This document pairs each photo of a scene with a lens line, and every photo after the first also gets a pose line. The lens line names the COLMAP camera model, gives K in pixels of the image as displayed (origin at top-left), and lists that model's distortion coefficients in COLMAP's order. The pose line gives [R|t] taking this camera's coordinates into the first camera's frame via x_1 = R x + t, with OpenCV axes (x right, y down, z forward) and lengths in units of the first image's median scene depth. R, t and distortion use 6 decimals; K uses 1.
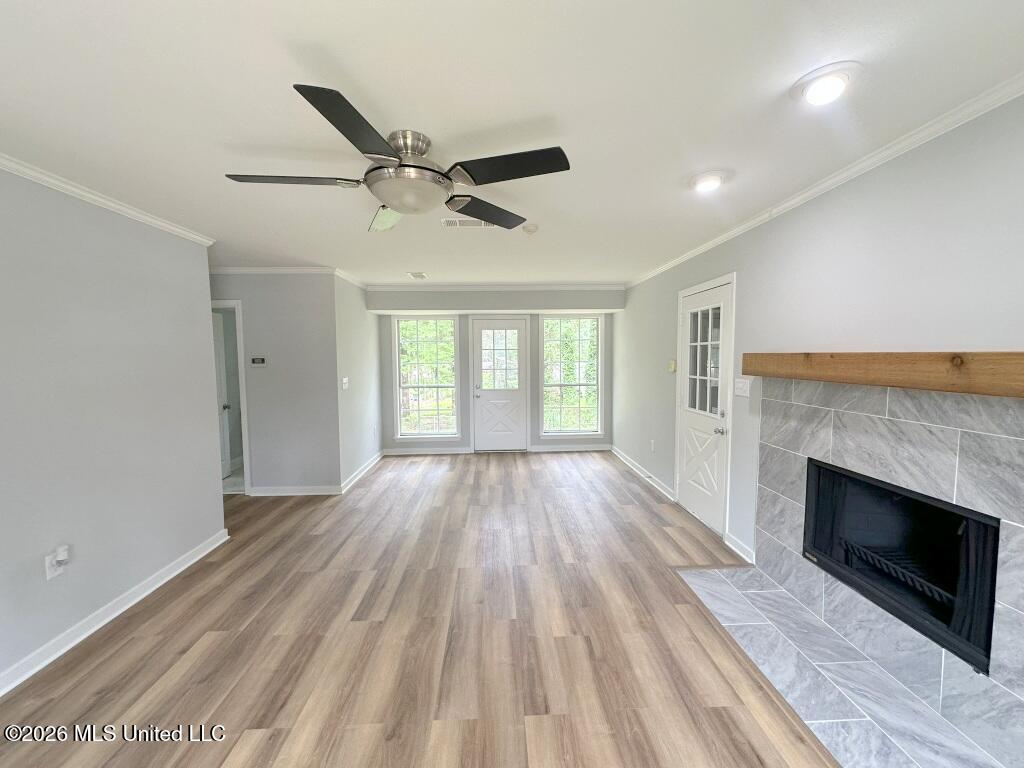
lens RADIAL K [[408.5, 0, 510.9], [0, 408.5, 383.3], [0, 0, 1]] dist [-0.003038, -0.000492]
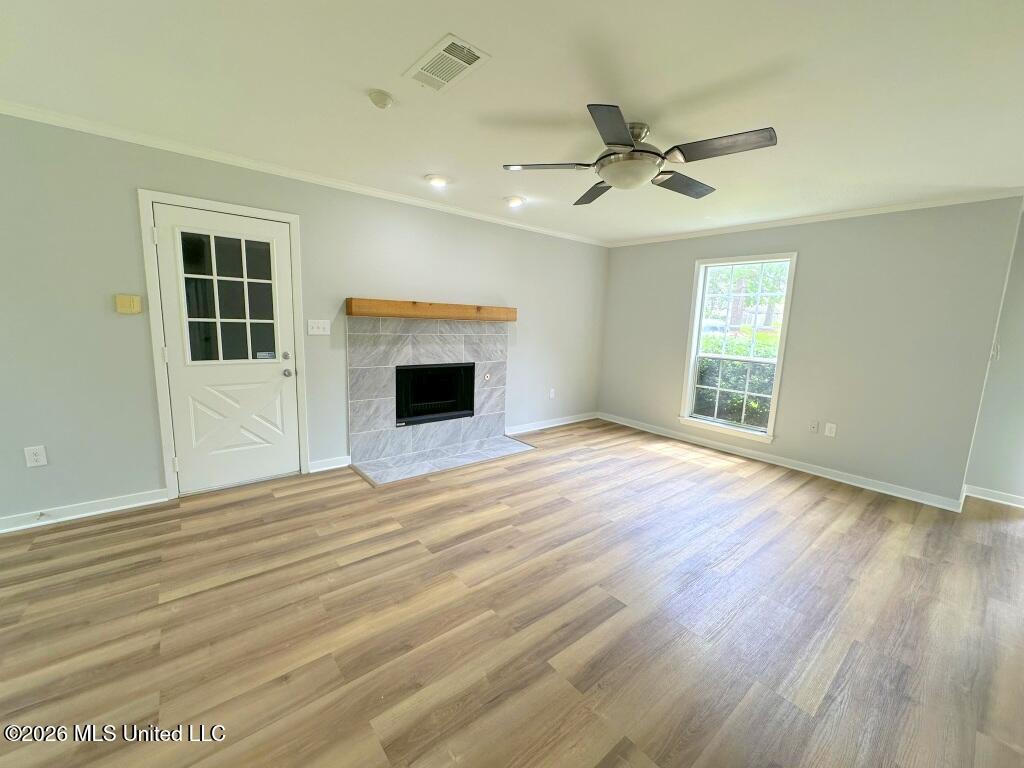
lens RADIAL K [[408.5, 0, 509.9], [0, 408.5, 382.3], [0, 0, 1]] dist [-0.003038, -0.000492]
pose [[-0.601376, -0.135009, 0.787476, -0.865621], [0.023767, 0.982160, 0.186537, -0.049970], [-0.798612, 0.130895, -0.587439, 1.651222]]
